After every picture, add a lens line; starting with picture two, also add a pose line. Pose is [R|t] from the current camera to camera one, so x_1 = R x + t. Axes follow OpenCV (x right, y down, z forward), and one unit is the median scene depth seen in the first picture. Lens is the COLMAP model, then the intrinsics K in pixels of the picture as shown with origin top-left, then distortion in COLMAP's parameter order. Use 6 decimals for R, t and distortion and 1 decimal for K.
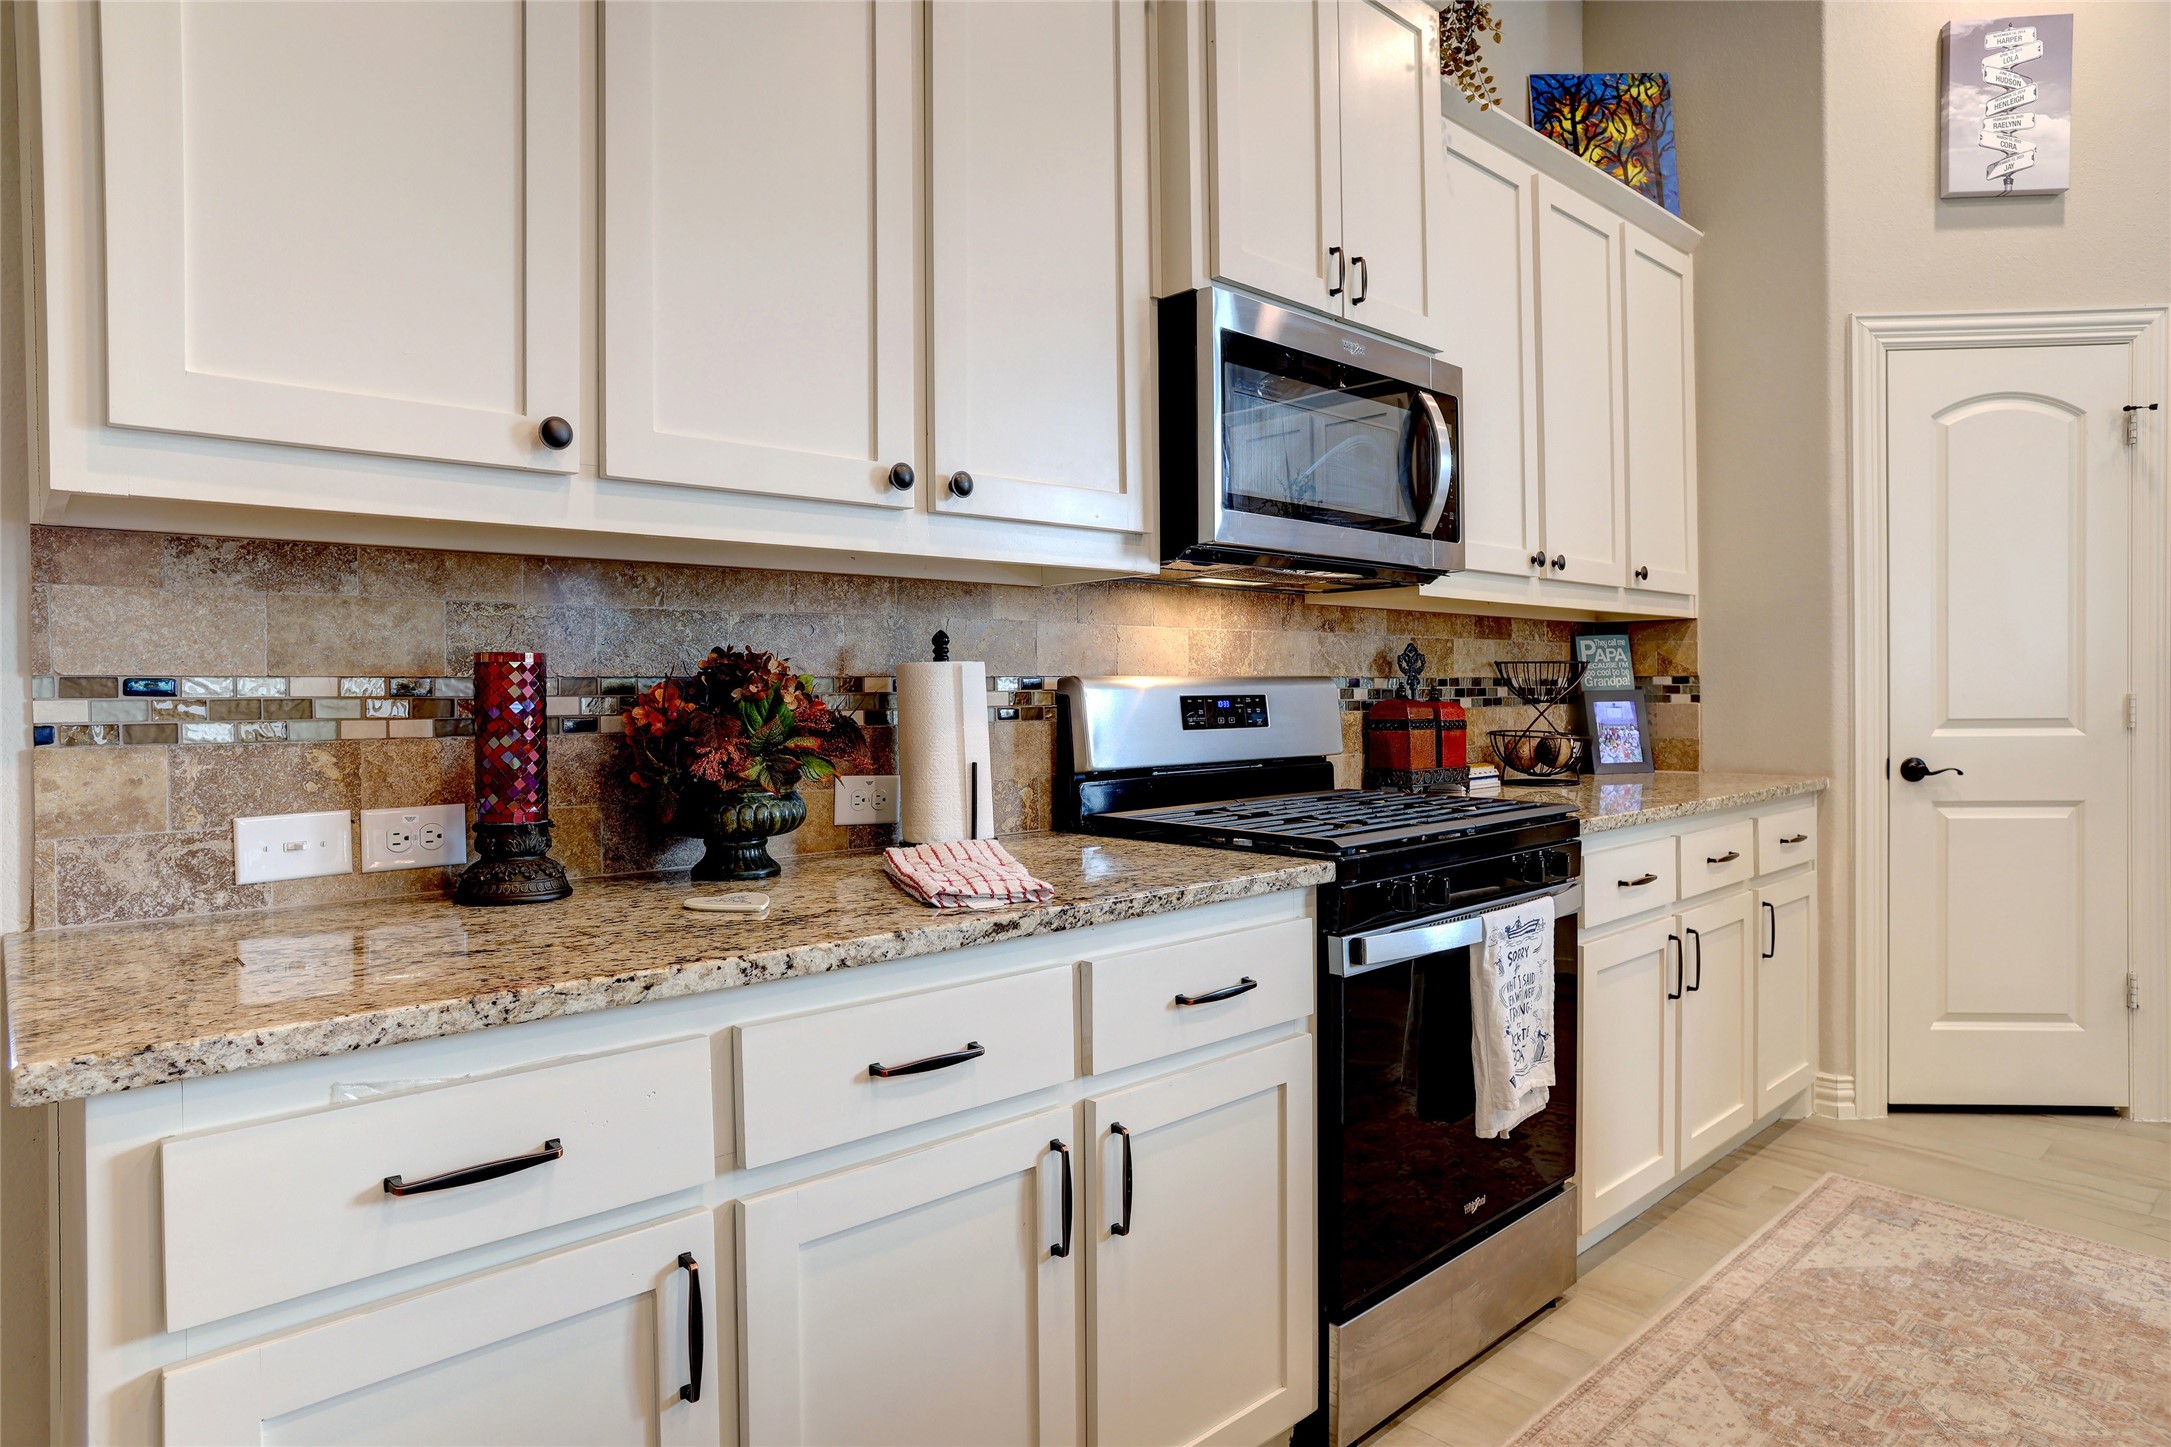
lens RADIAL K [[1240.6, 0, 1079.9], [0, 1240.6, 707.7], [0, 0, 1]] dist [-0.073605, 0.050629]
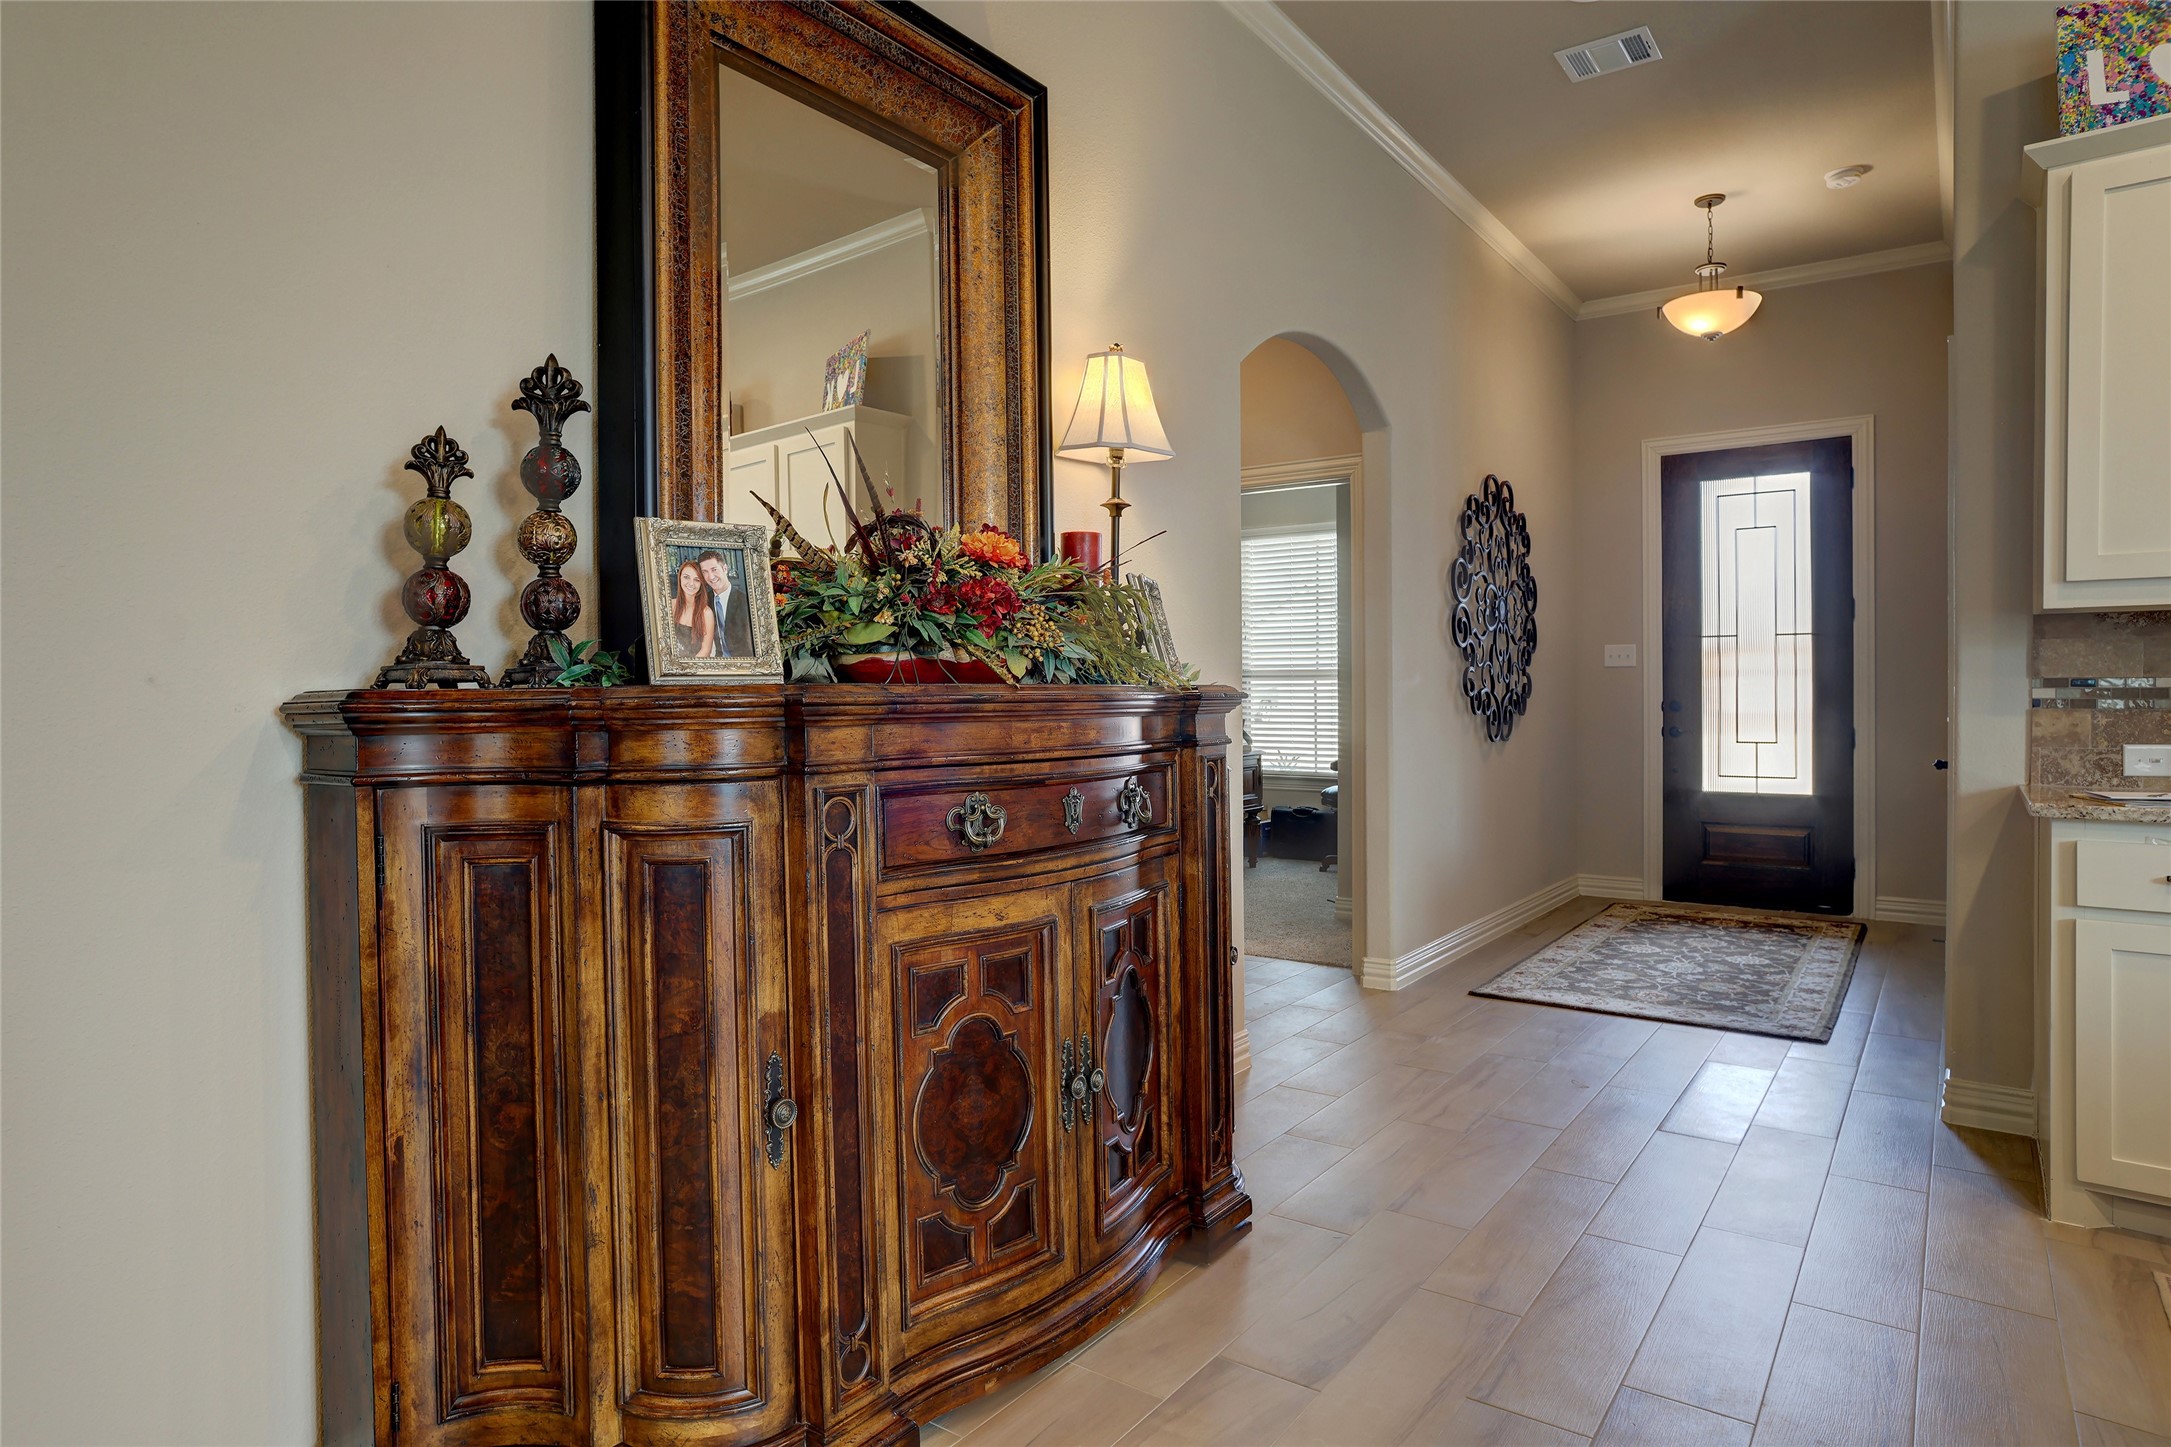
lens RADIAL K [[1244.1, 0, 1079.5], [0, 1244.1, 708.8], [0, 0, 1]] dist [-0.076350, 0.052216]
pose [[0.206143, 0.023442, -0.978241, 0.709444], [-0.009263, 0.999715, 0.022005, -0.000663], [0.978478, 0.004525, 0.206301, -0.873981]]
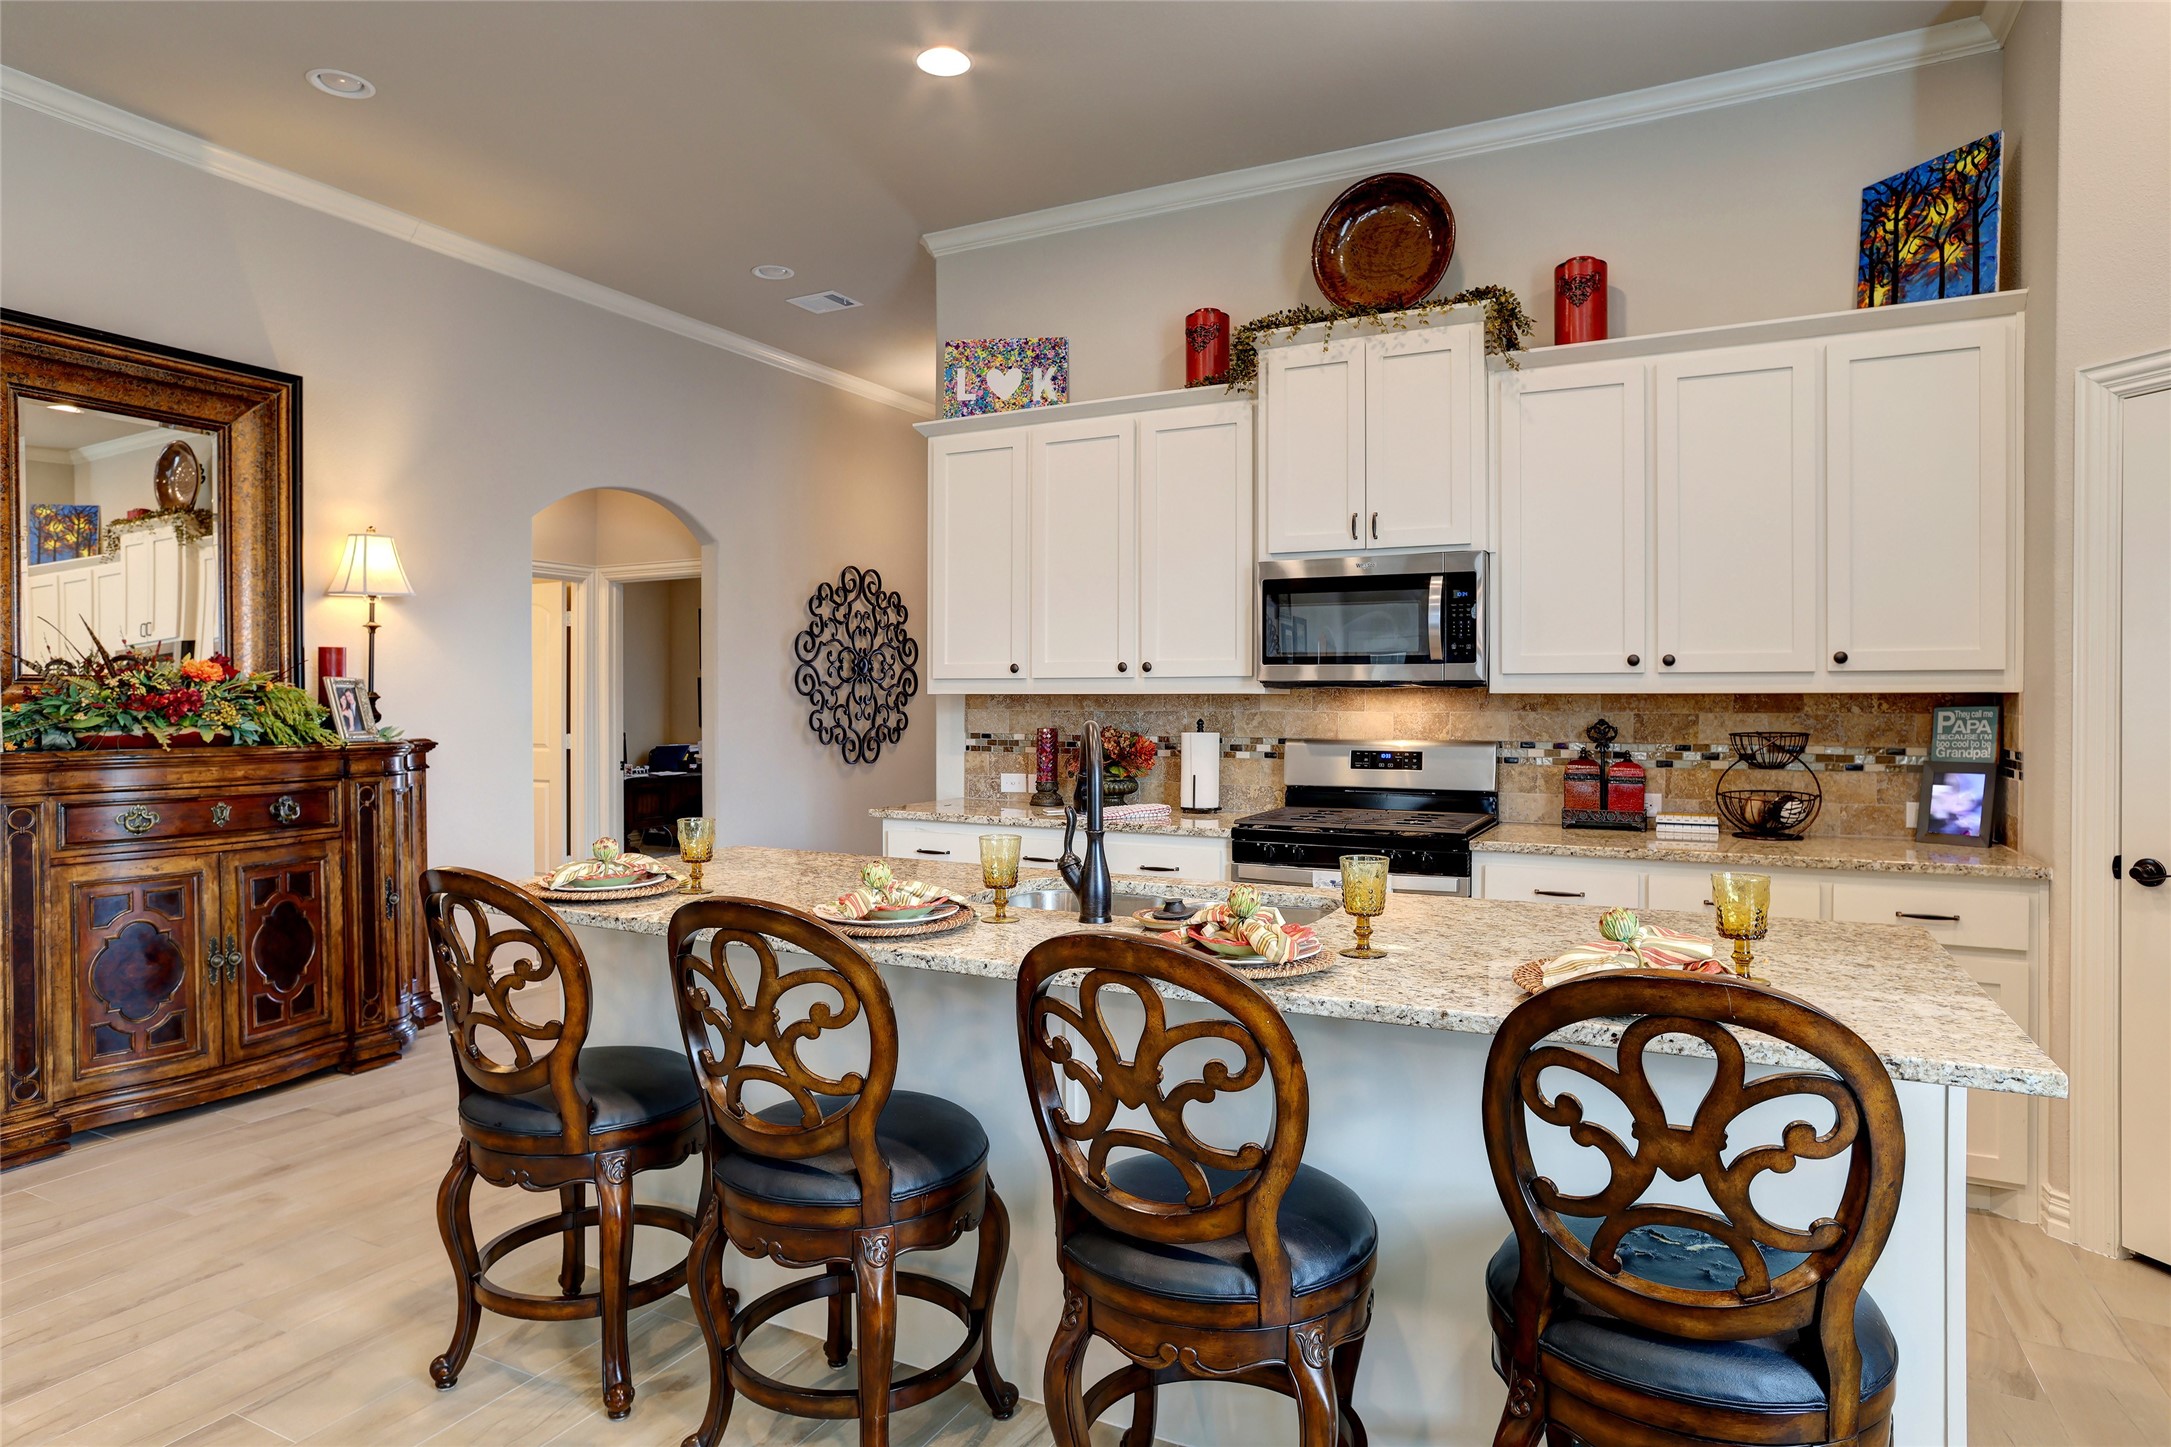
lens RADIAL K [[1240.6, 0, 1079.9], [0, 1240.6, 707.7], [0, 0, 1]] dist [-0.073605, 0.050629]
pose [[0.351701, 0.018328, -0.935933, 1.984343], [-0.015382, 0.999786, 0.013799, -0.110184], [0.935986, 0.009543, 0.351908, -0.047941]]
